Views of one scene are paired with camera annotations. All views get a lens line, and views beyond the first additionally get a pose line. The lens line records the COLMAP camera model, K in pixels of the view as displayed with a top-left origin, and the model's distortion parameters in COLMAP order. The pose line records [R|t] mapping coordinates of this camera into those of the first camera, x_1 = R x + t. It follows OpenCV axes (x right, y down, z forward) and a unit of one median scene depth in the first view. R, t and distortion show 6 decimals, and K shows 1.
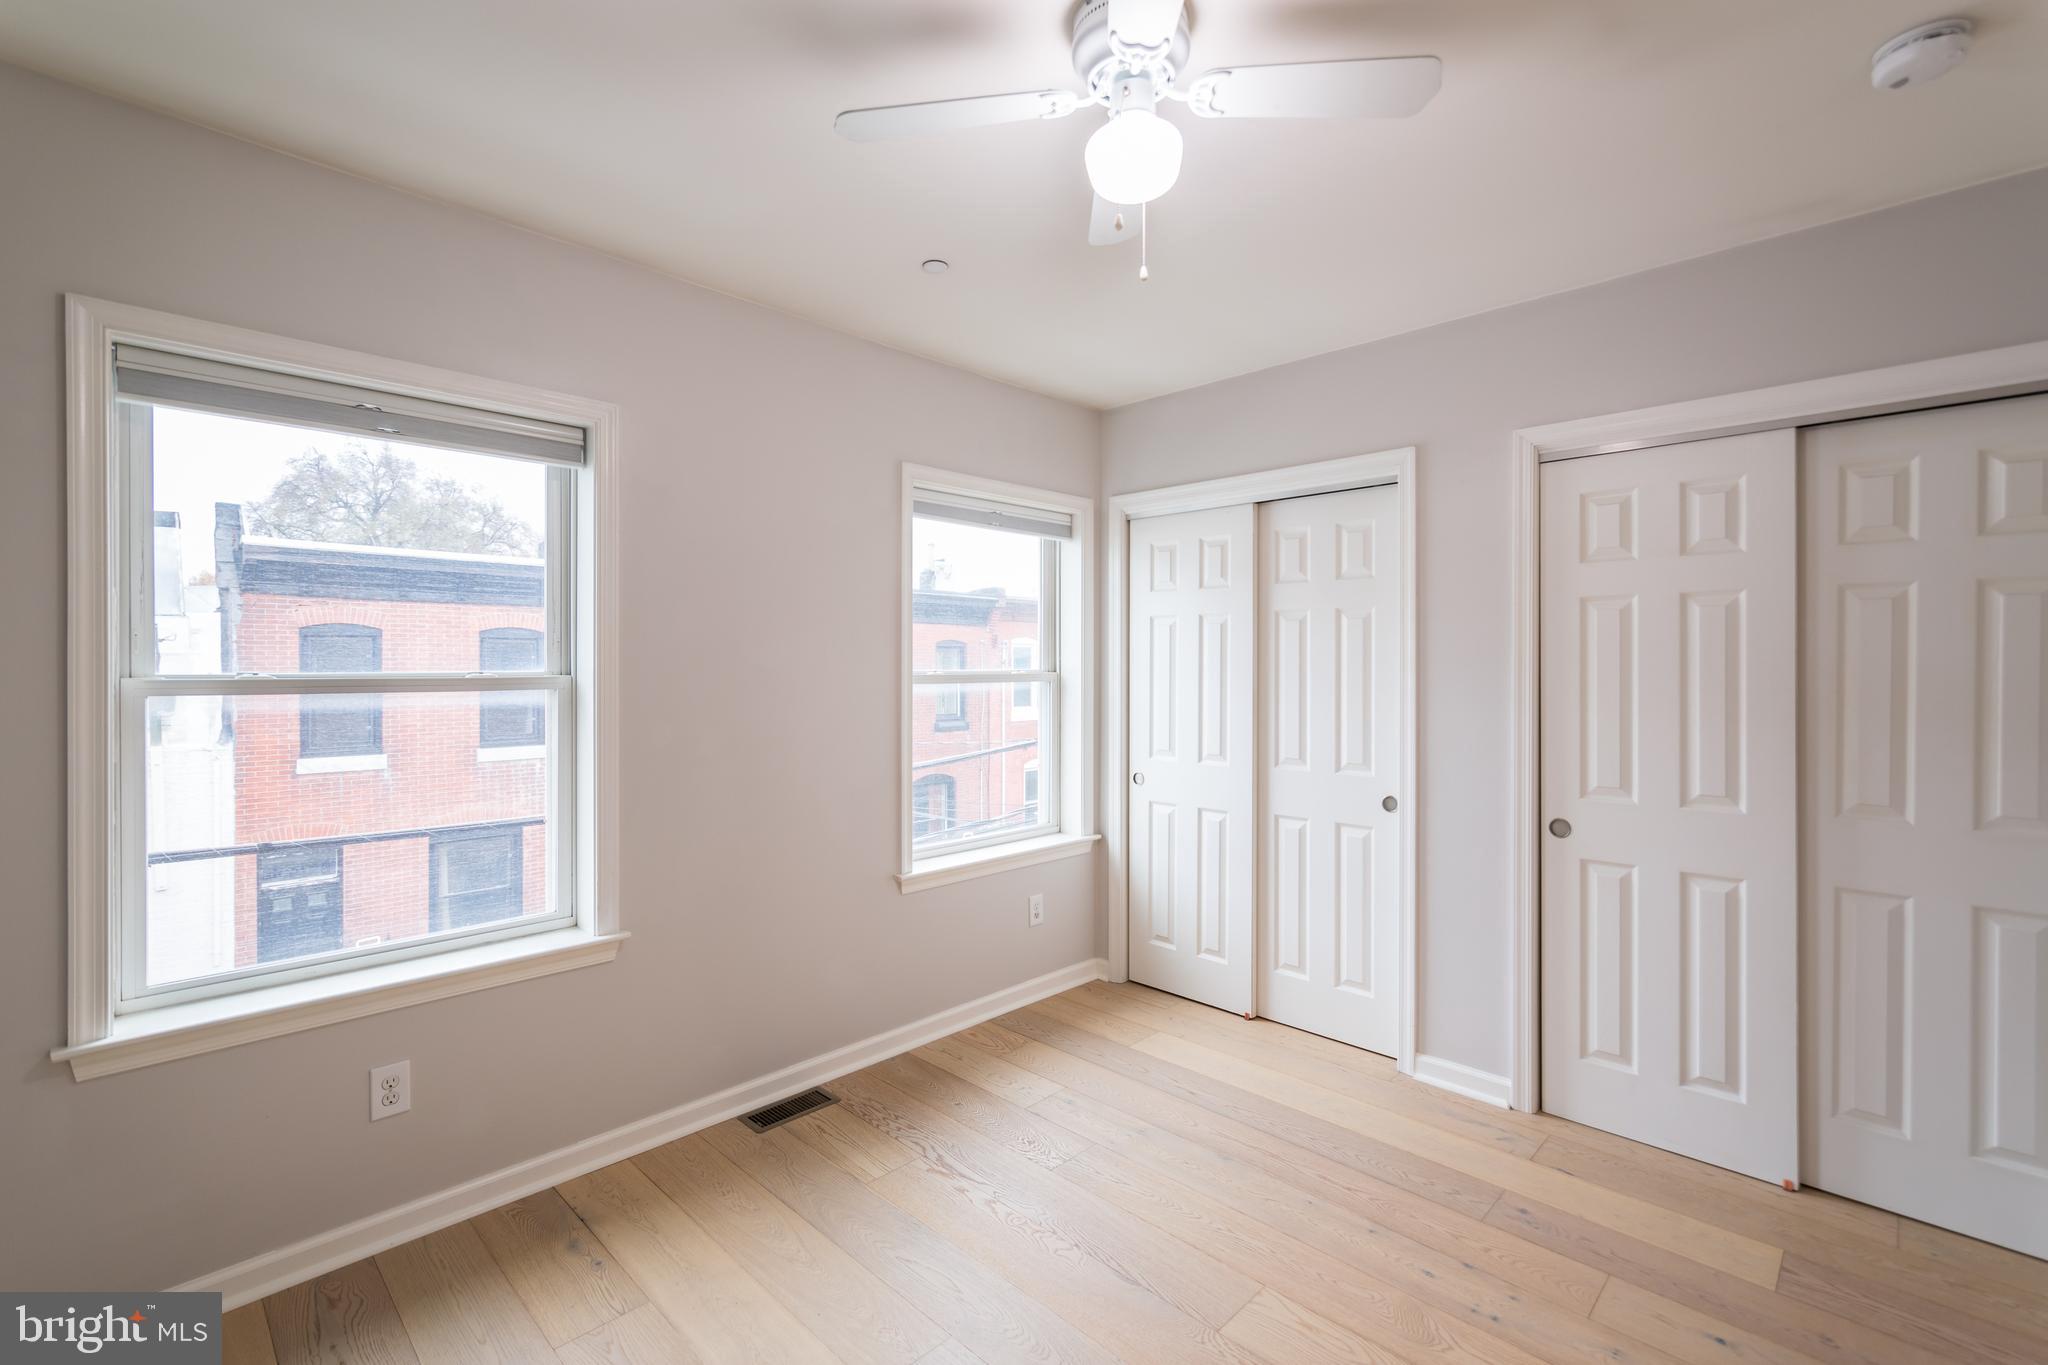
lens RADIAL K [[904.2, 0, 1029.3], [0, 904.2, 675.6], [0, 0, 1]] dist [-0.000137, 0.000050]
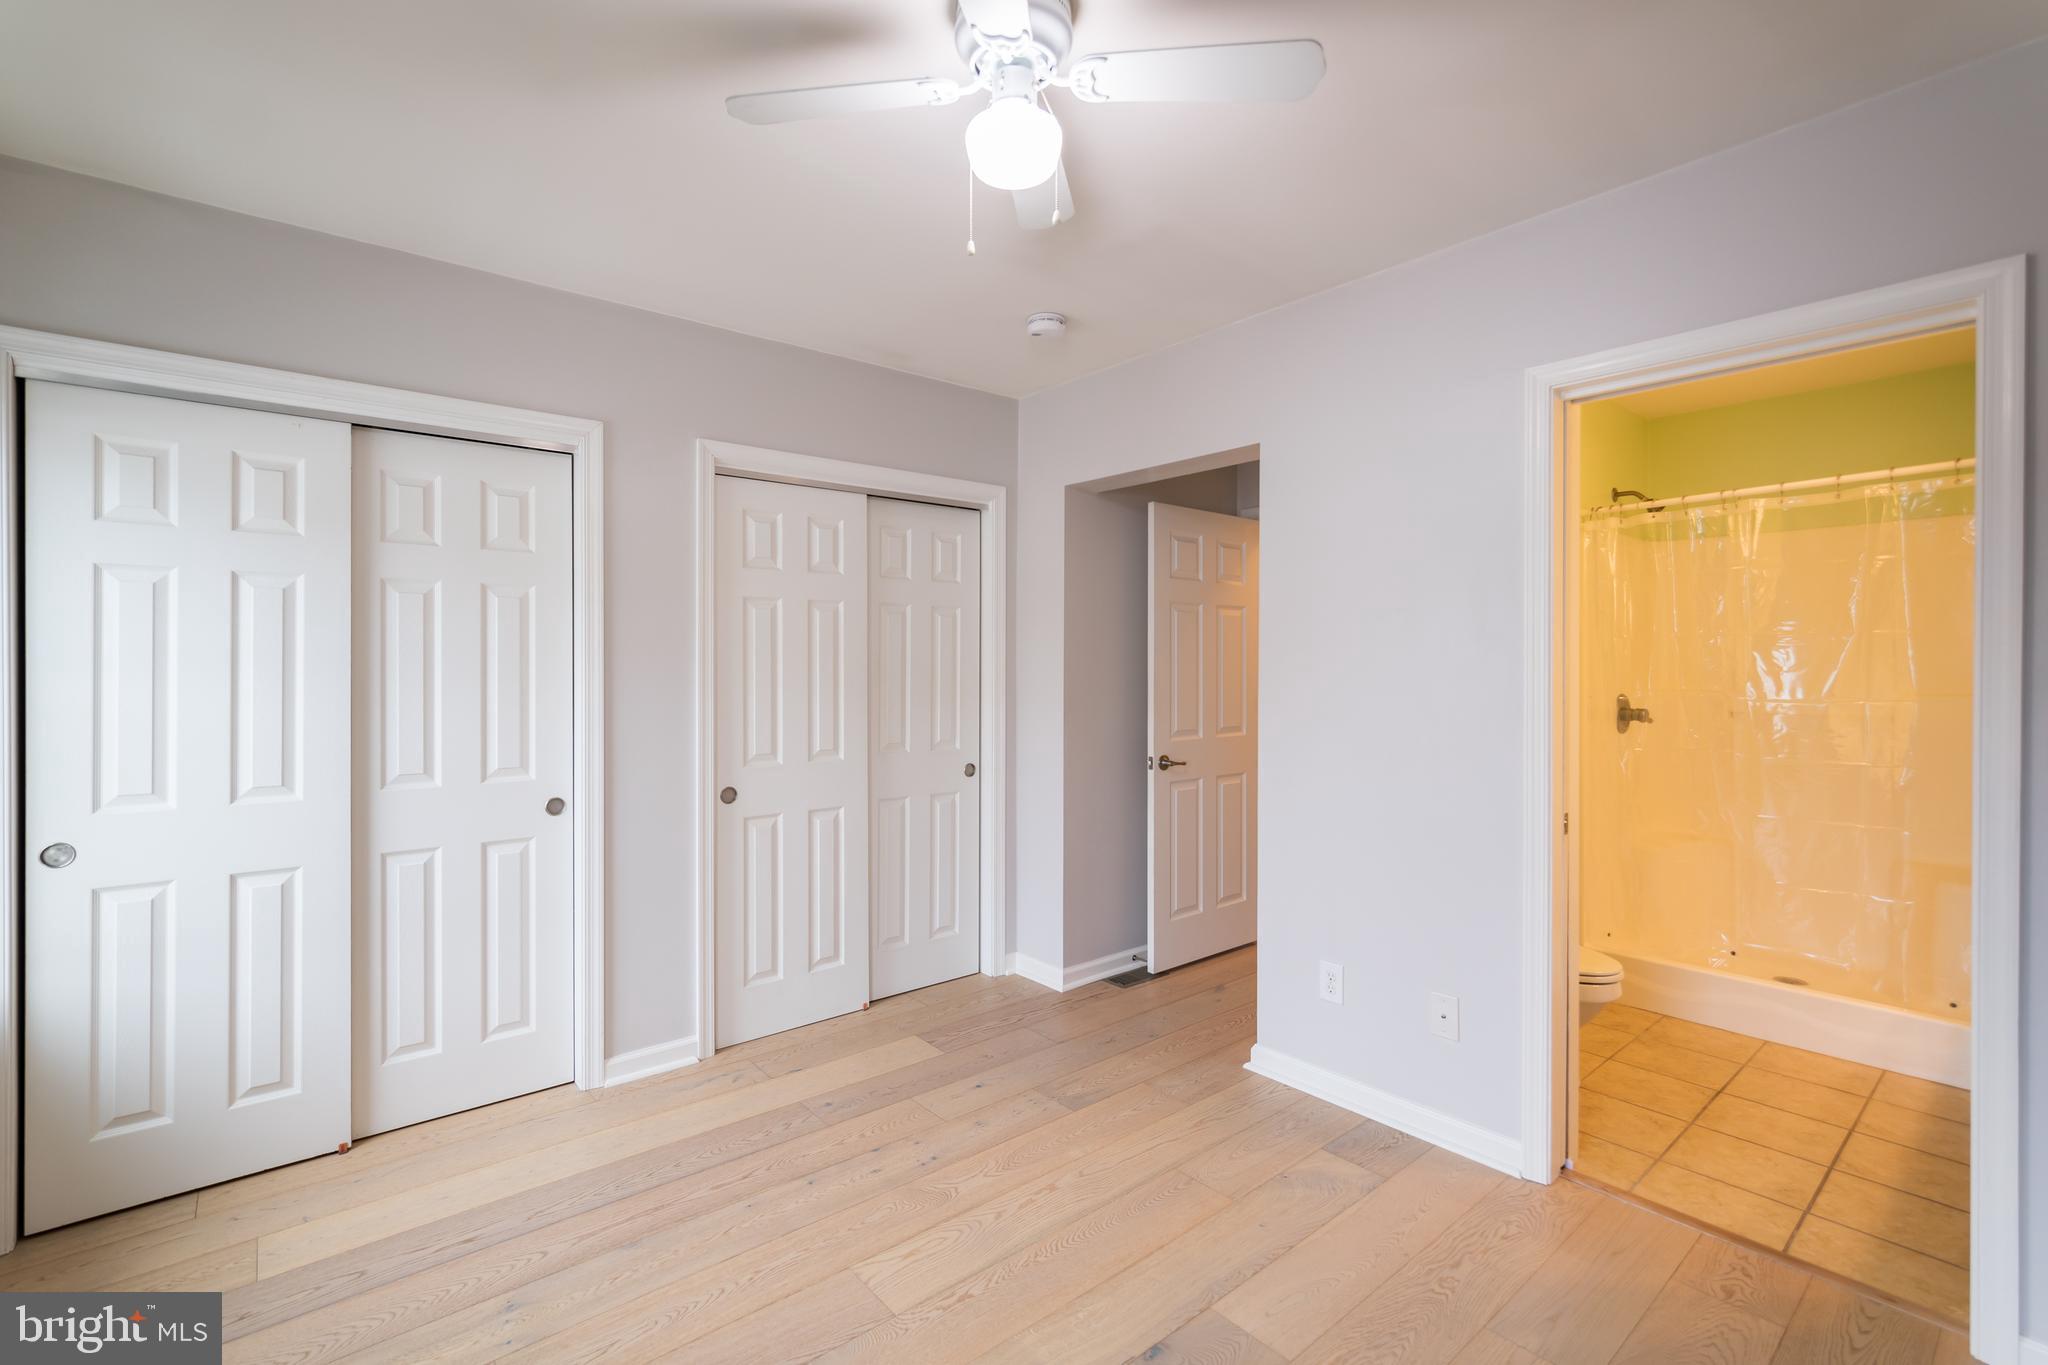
lens RADIAL K [[912.7, 0, 1026.7], [0, 912.7, 668.5], [0, 0, 1]] dist [0.000383, 0.000090]
pose [[0.095819, -0.013087, 0.995313, -0.422434], [0.004900, 0.999908, 0.012676, -0.004465], [-0.995387, 0.003662, 0.095874, 0.406707]]
